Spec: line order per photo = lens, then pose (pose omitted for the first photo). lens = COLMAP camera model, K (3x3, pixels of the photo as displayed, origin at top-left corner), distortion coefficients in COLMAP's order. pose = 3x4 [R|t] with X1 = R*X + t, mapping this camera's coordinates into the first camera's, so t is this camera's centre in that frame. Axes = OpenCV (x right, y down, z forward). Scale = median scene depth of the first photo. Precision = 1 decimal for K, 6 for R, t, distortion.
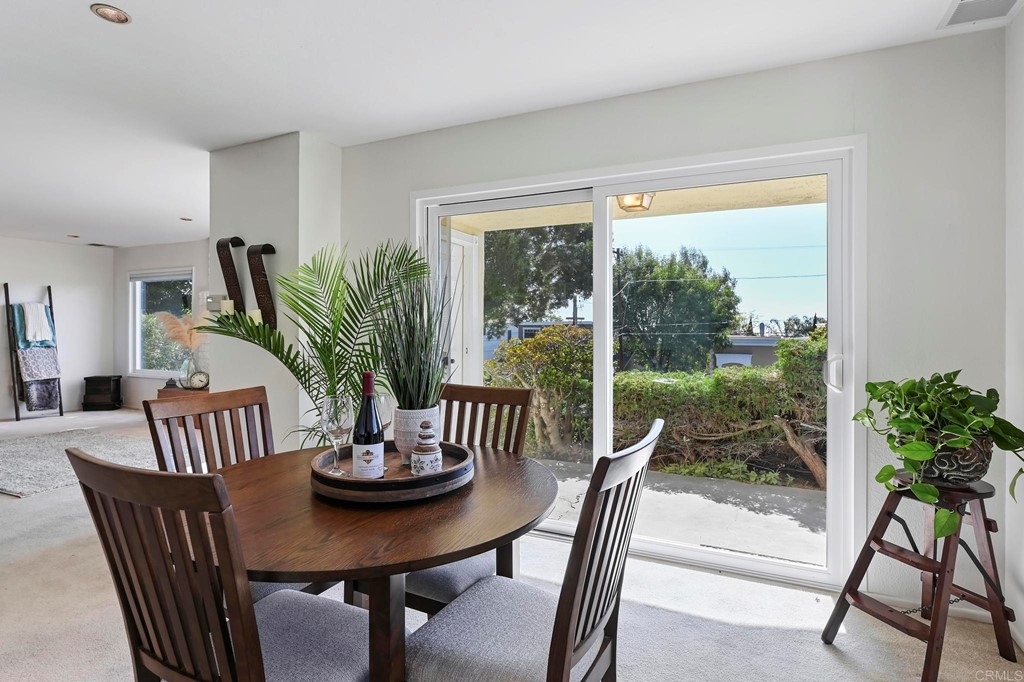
lens RADIAL K [[526.2, 0, 513.4], [0, 526.2, 324.6], [0, 0, 1]] dist [-0.004464, -0.001418]
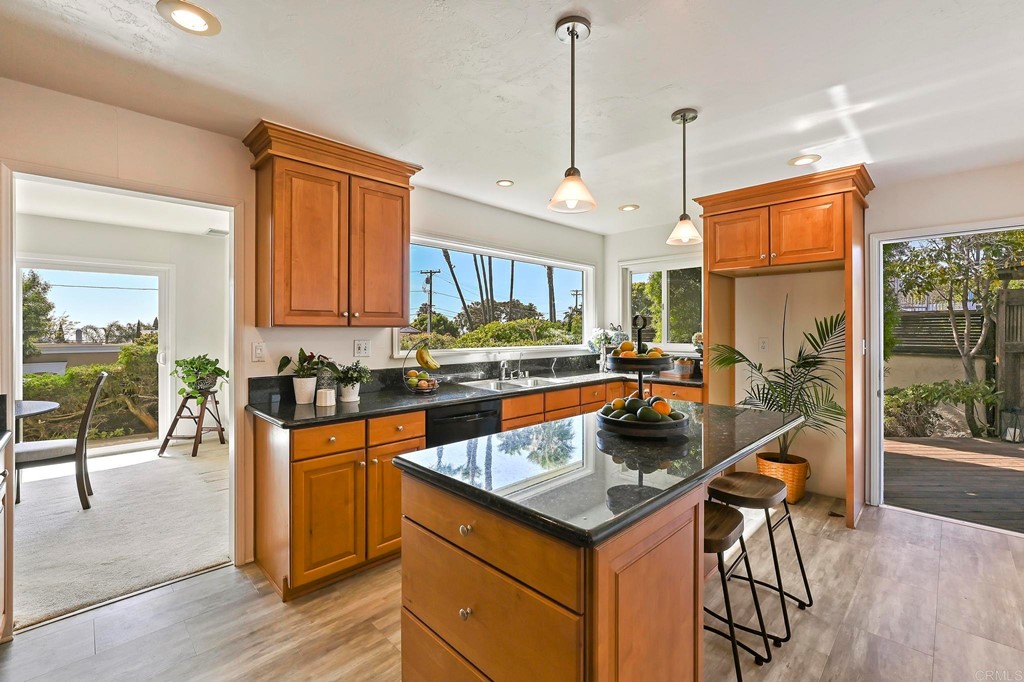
lens RADIAL K [[442.0, 0, 512.4], [0, 442.0, 330.2], [0, 0, 1]] dist [-0.000460, -0.000140]
pose [[0.340490, -0.001098, 0.940248, -0.340008], [0.001625, 0.999999, 0.000579, -0.016154], [-0.940247, 0.001331, 0.340491, -0.548046]]
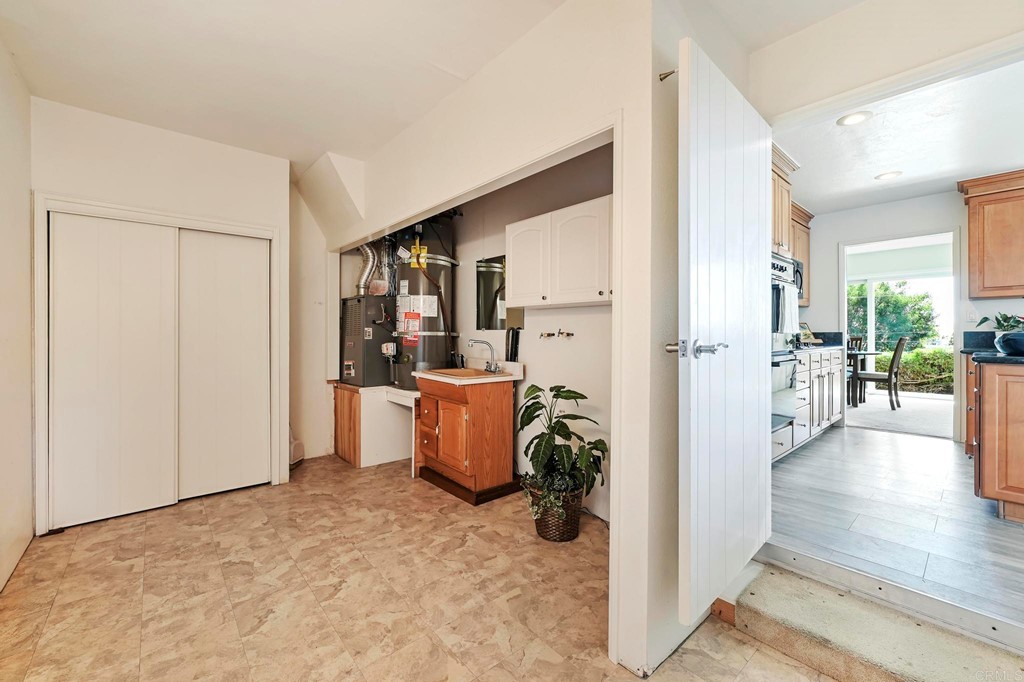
lens RADIAL K [[410.8, 0, 516.2], [0, 410.8, 334.9], [0, 0, 1]] dist [0.000376, -0.000004]
pose [[0.922421, -0.000911, -0.386184, -0.441469], [-0.001507, 0.999981, -0.005958, 0.046288], [0.386183, 0.006078, 0.922402, -1.098303]]
